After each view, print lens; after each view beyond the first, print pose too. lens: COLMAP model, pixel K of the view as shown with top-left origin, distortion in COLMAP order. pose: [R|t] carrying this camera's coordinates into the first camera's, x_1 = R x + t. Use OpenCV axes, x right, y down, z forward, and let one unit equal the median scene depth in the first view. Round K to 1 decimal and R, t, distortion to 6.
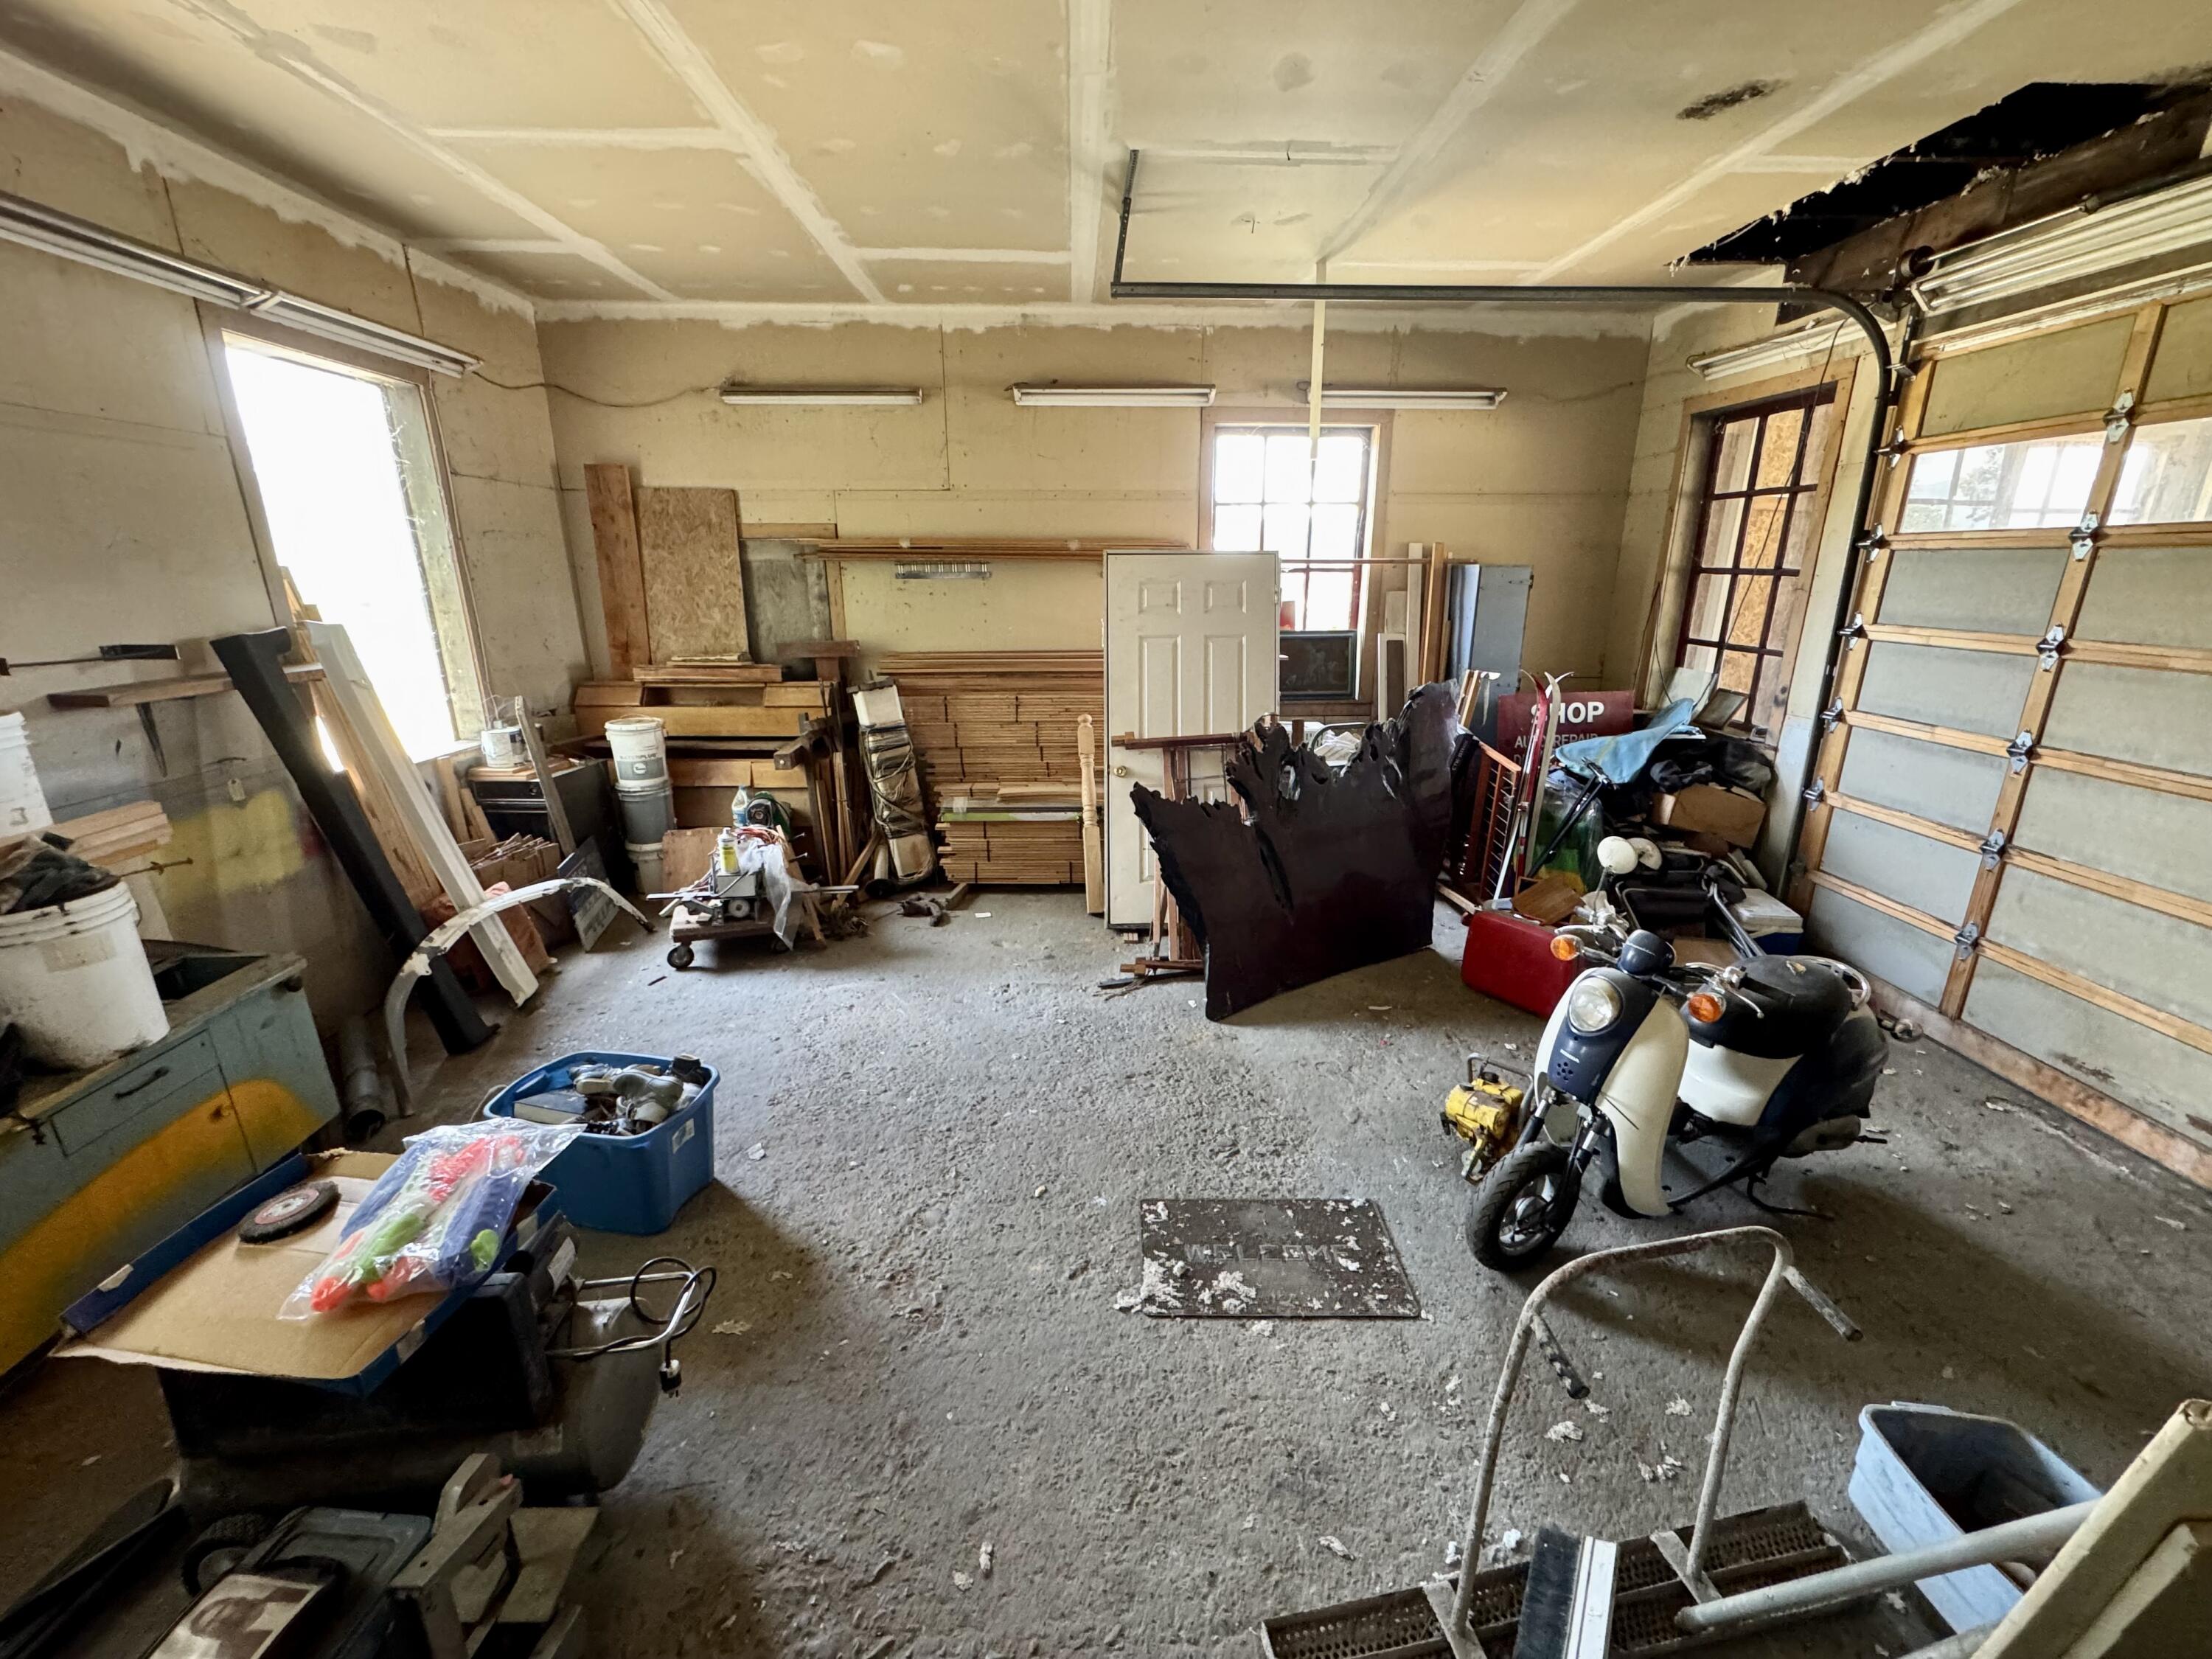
lens RADIAL K [[881.2, 0, 1108.1], [0, 881.2, 826.4], [0, 0, 1]] dist [-0.001604, 0.000393]
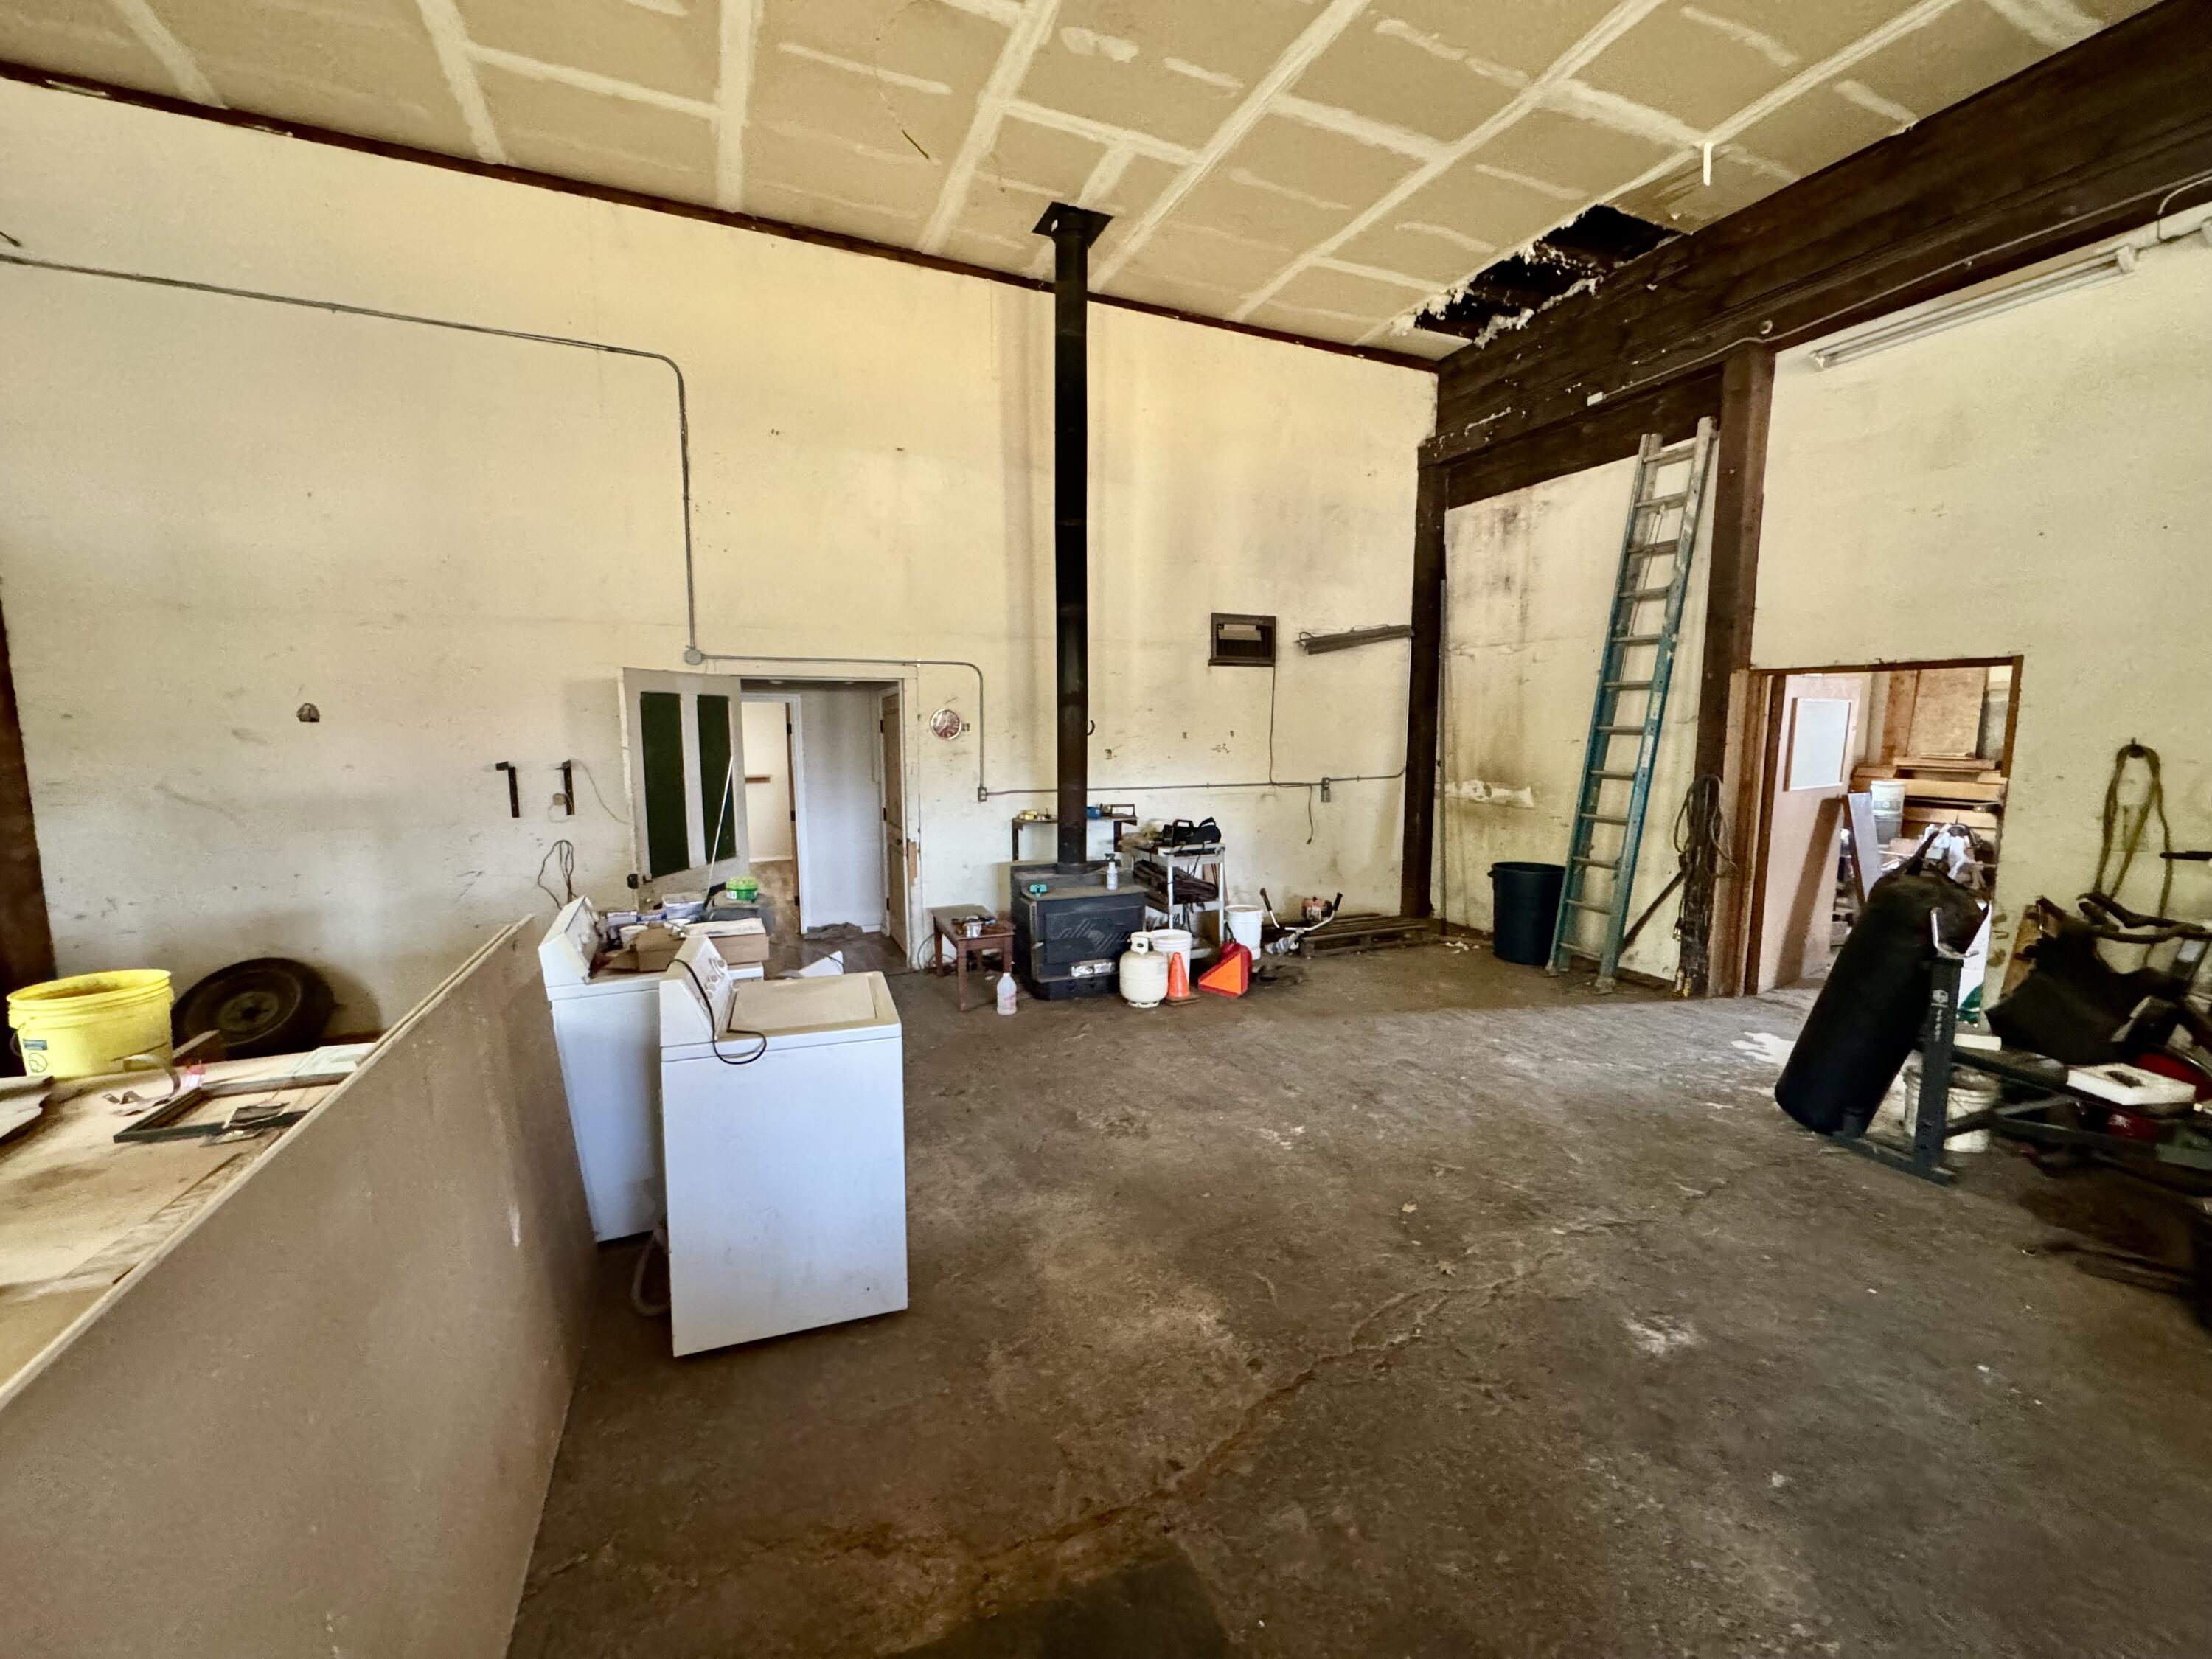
lens RADIAL K [[881.2, 0, 1108.1], [0, 881.2, 826.4], [0, 0, 1]] dist [-0.001604, 0.000393]
pose [[0.367230, 0.105852, -0.924087, 0.909556], [-0.258750, 0.965913, 0.007817, 0.577401], [0.893415, 0.236237, 0.382101, -1.802119]]
